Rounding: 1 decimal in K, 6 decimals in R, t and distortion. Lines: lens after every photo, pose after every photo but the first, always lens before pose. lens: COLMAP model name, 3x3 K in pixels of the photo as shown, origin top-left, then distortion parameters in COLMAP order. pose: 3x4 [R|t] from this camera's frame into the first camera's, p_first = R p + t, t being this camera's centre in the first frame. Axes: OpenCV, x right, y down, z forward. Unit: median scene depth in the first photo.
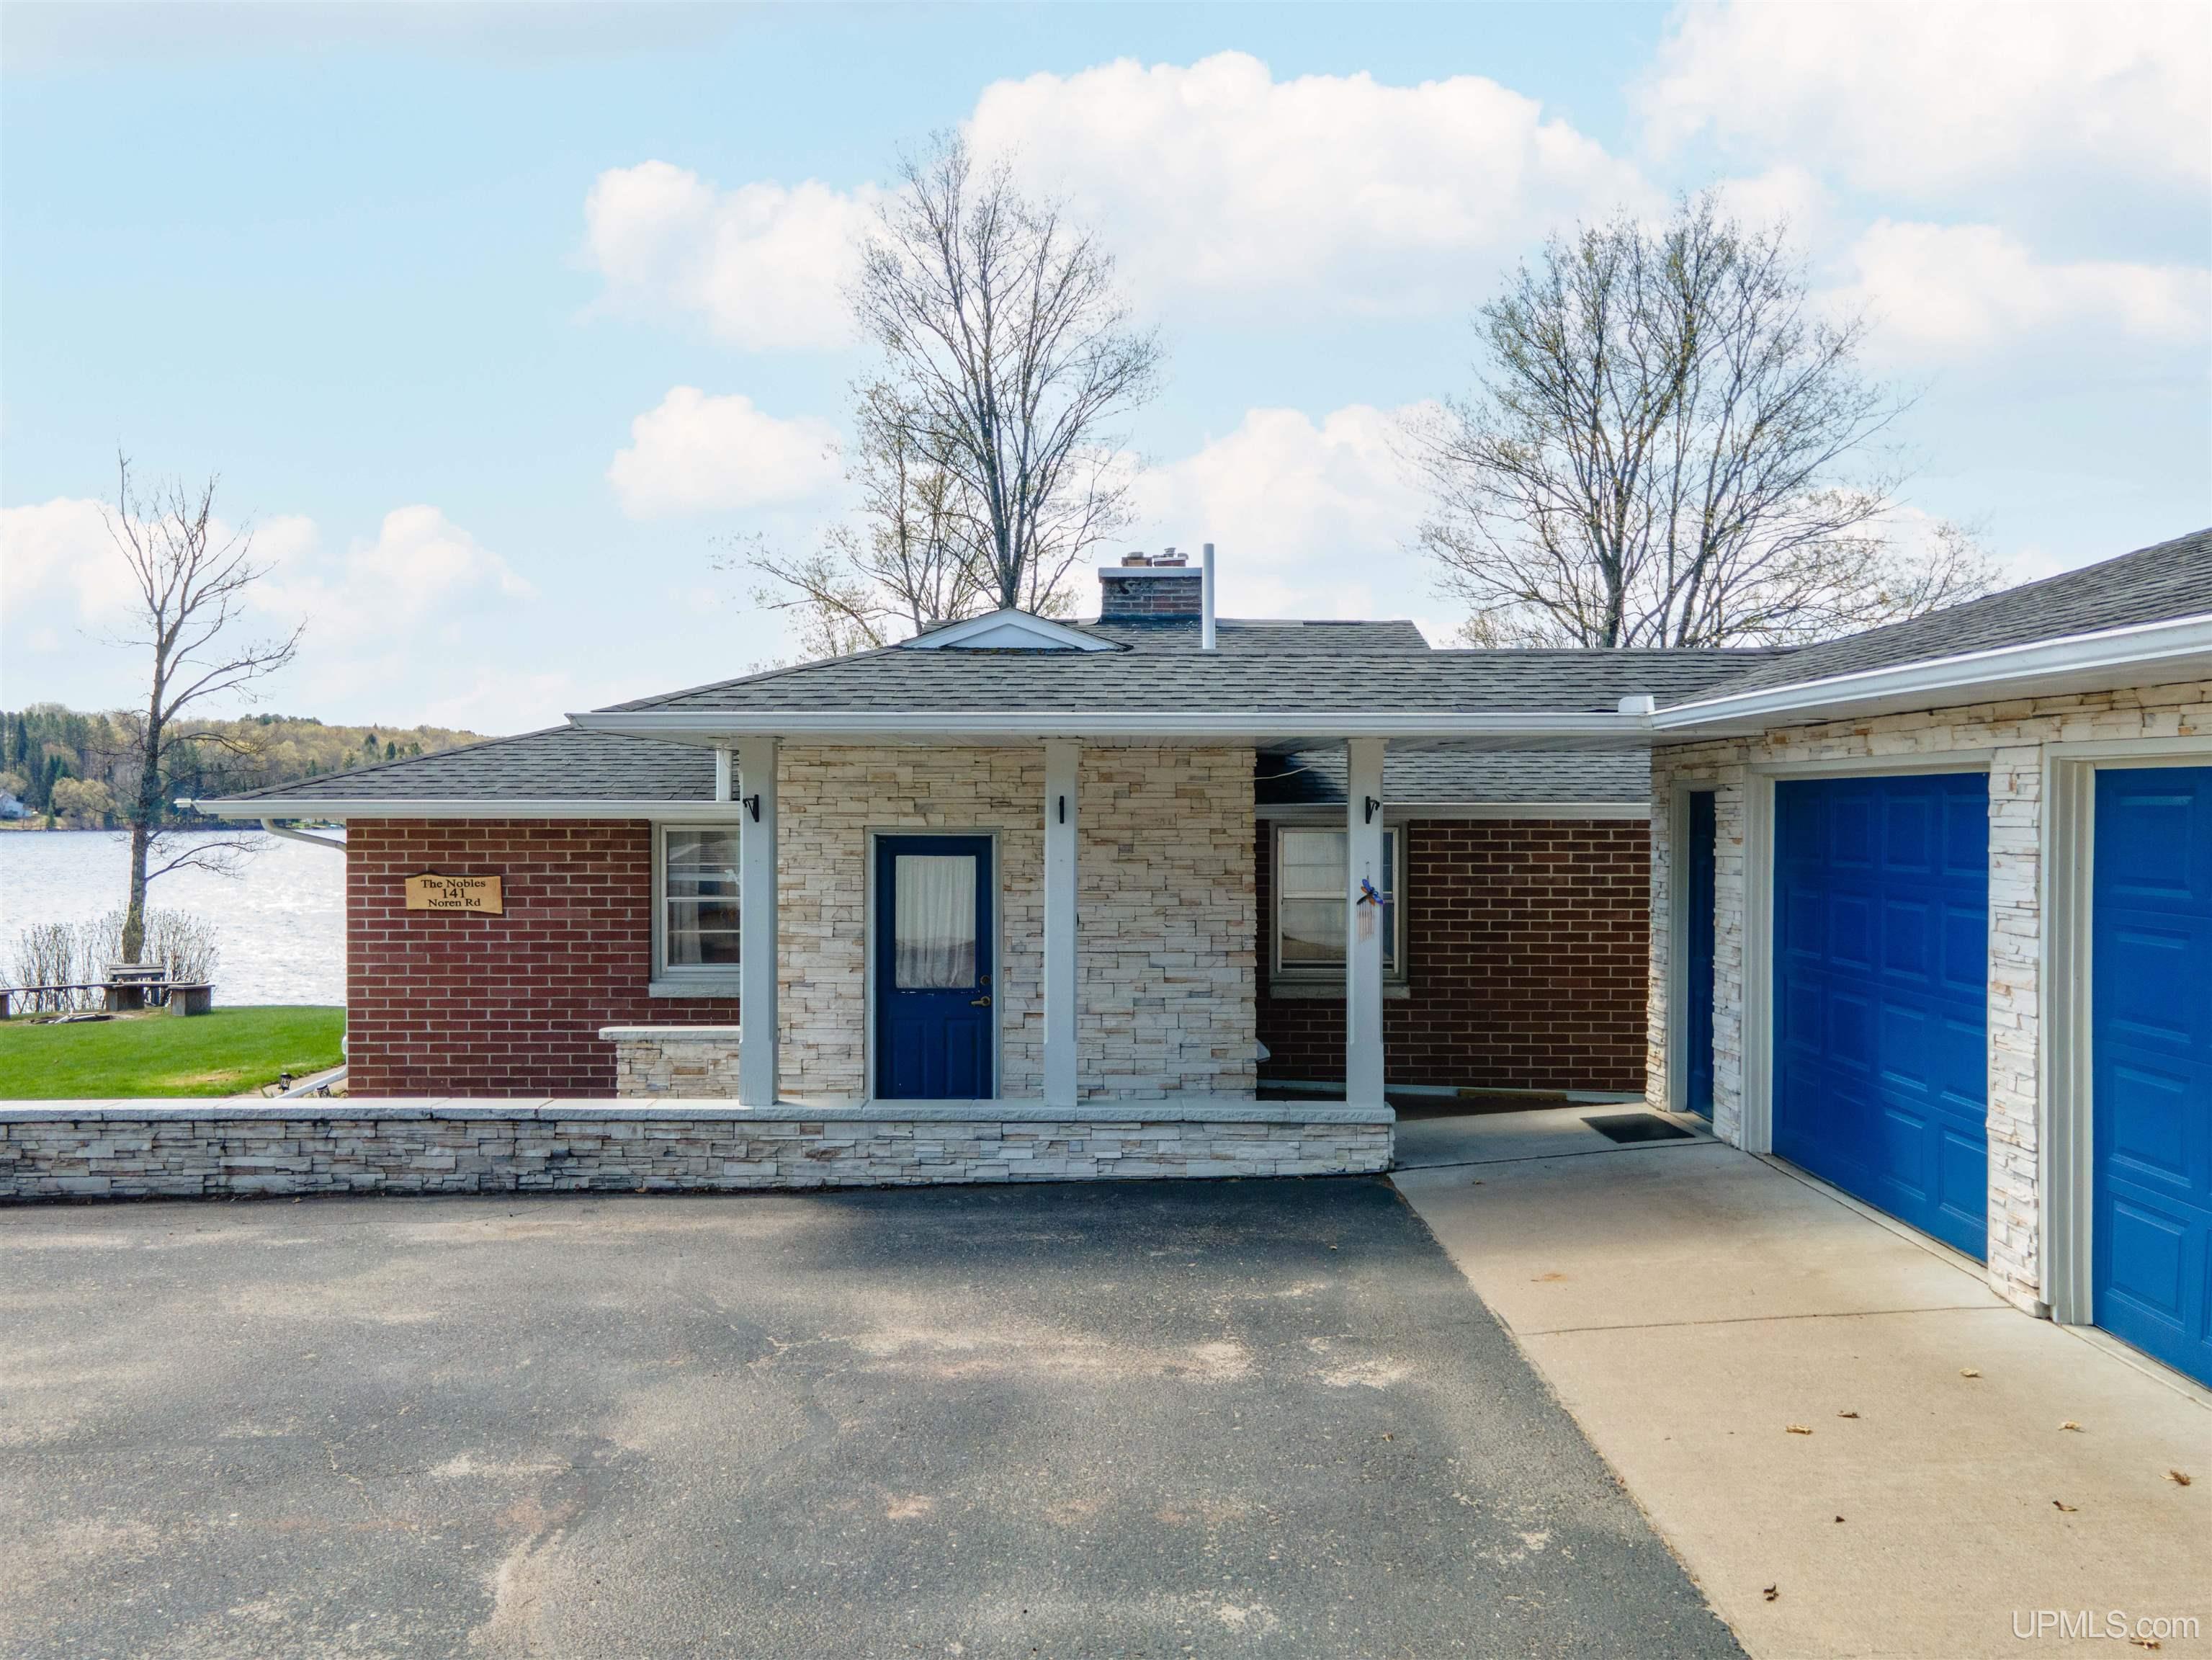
lens RADIAL K [[1742.0, 0, 1108.7], [0, 1742.0, 796.0], [0, 0, 1]] dist [0.081707, -0.003687]
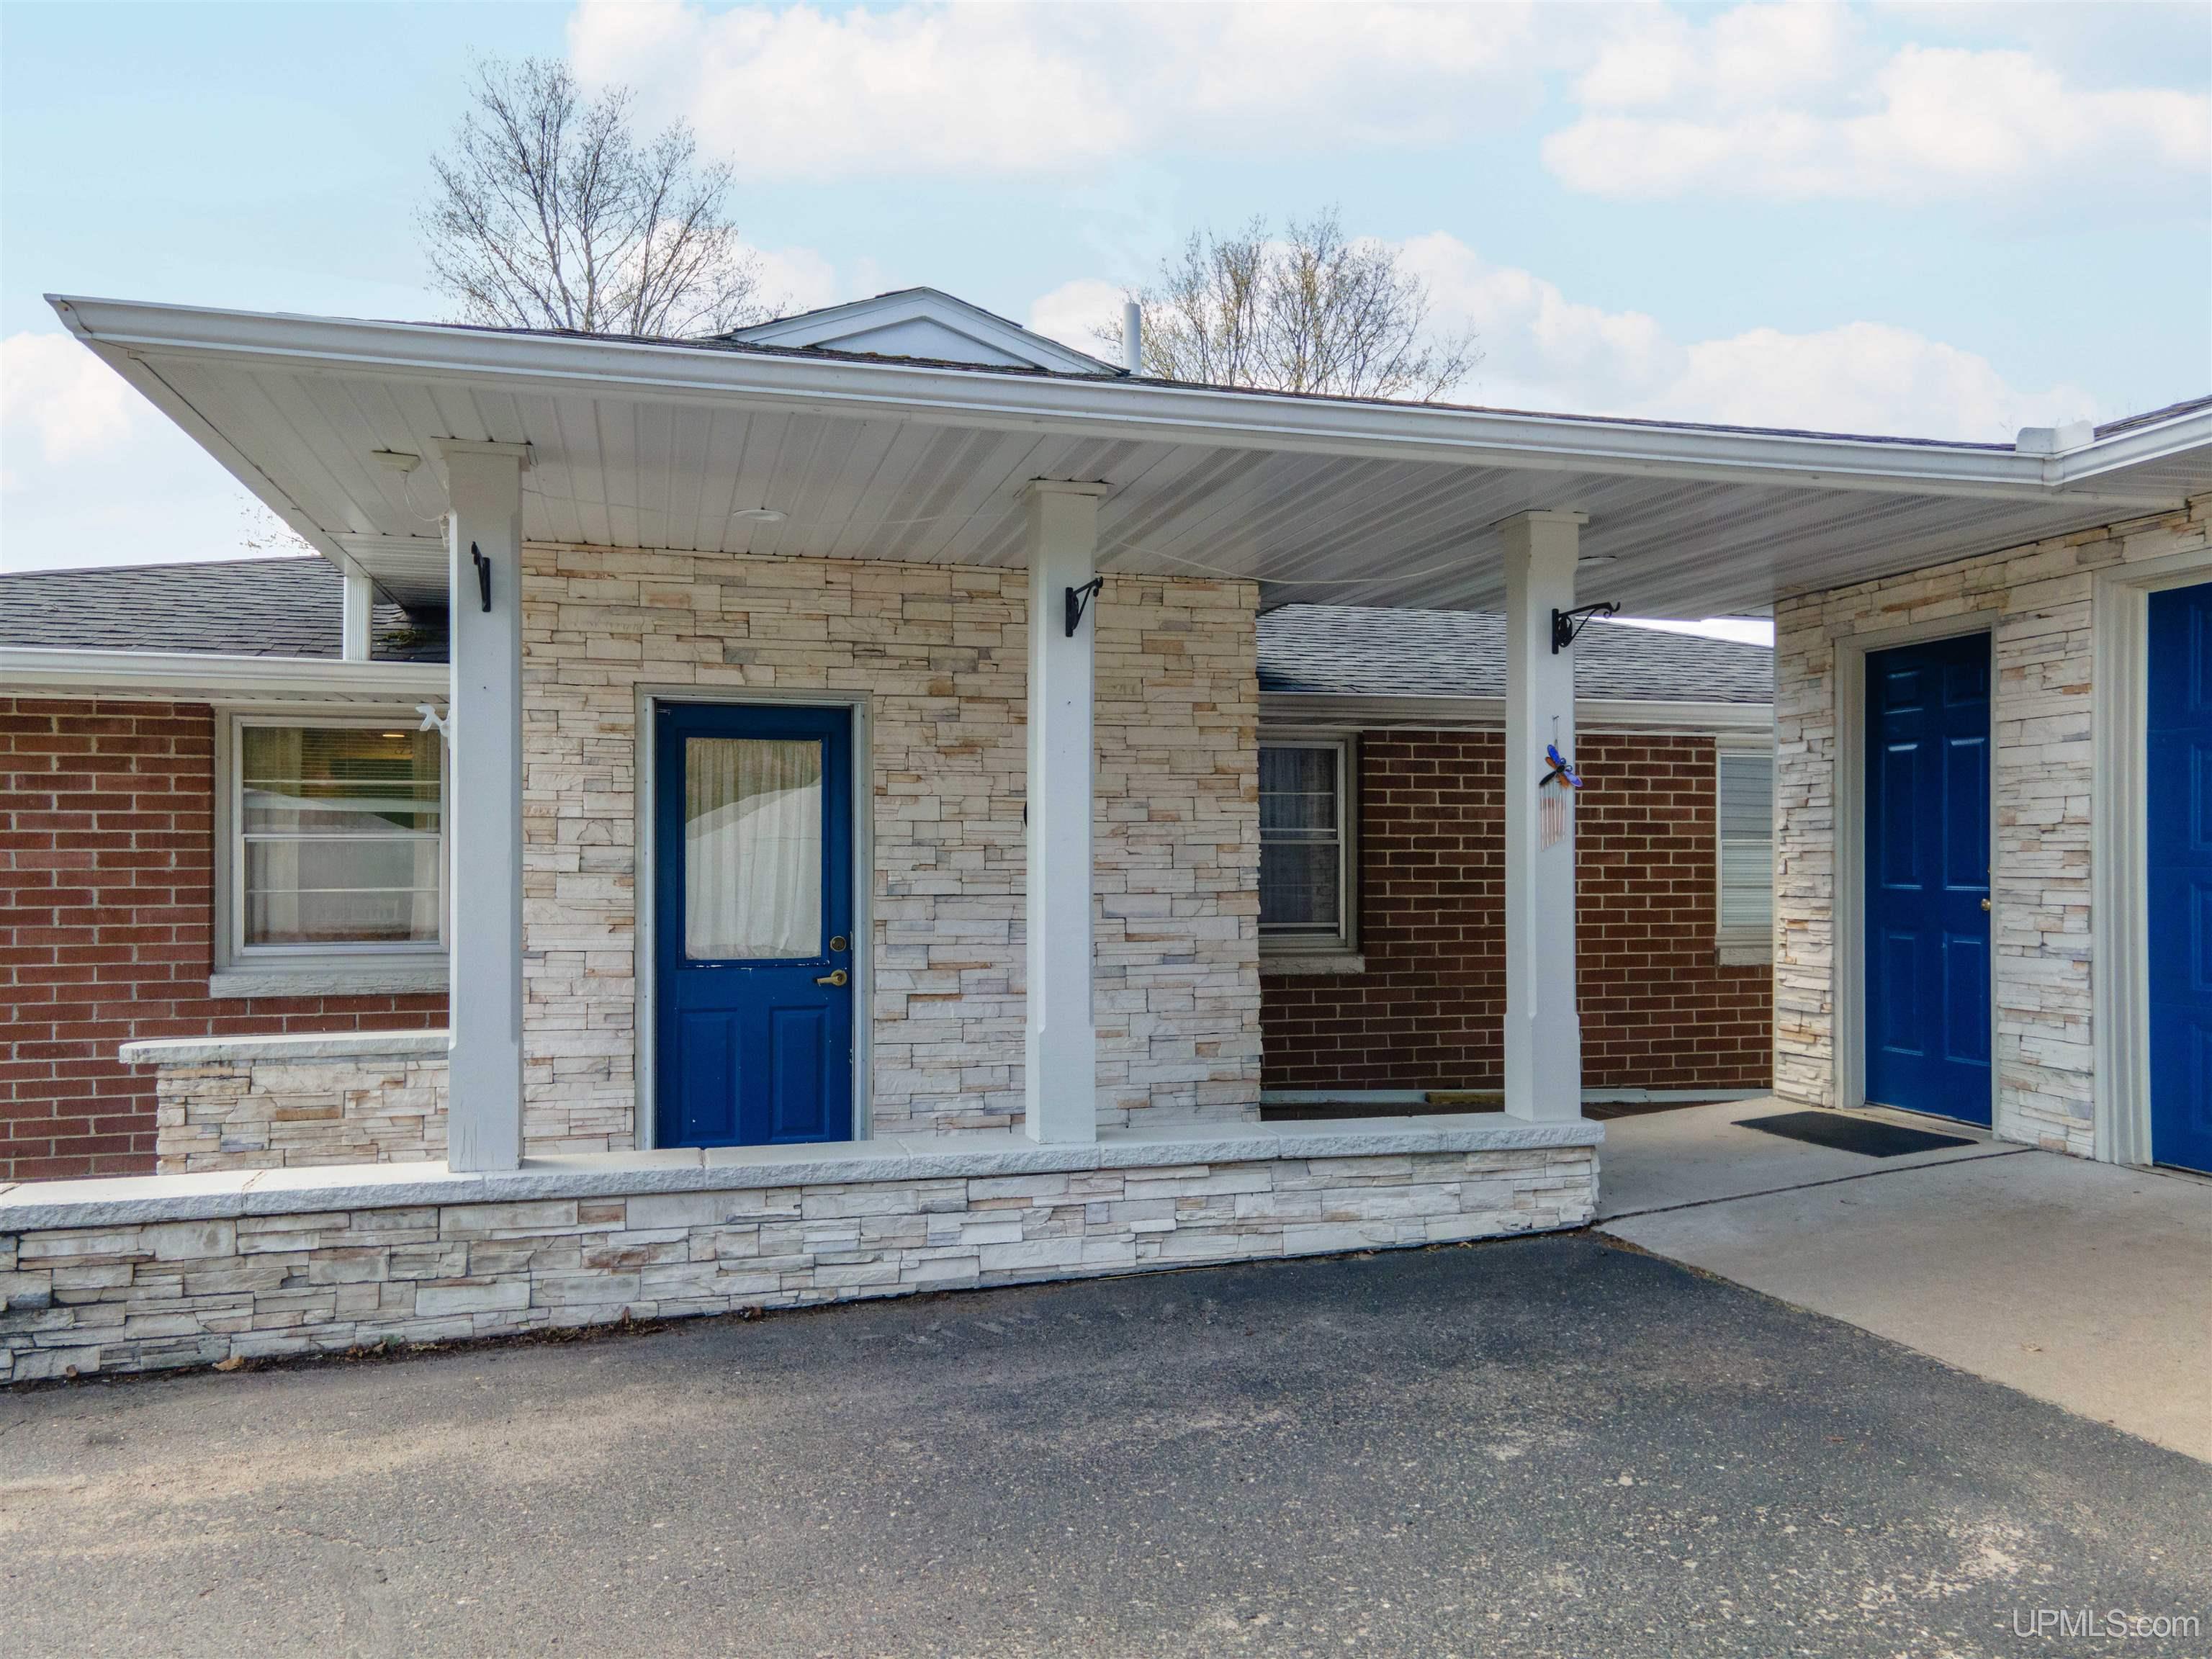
lens RADIAL K [[1612.9, 0, 1101.7], [0, 1612.9, 831.8], [0, 0, 1]] dist [0.029472, 0.037267]
pose [[0.964035, 0.001483, 0.265772, -0.133570], [0.000372, 0.999976, -0.006928, 0.071189], [-0.265776, 0.006778, 0.964011, 0.434836]]
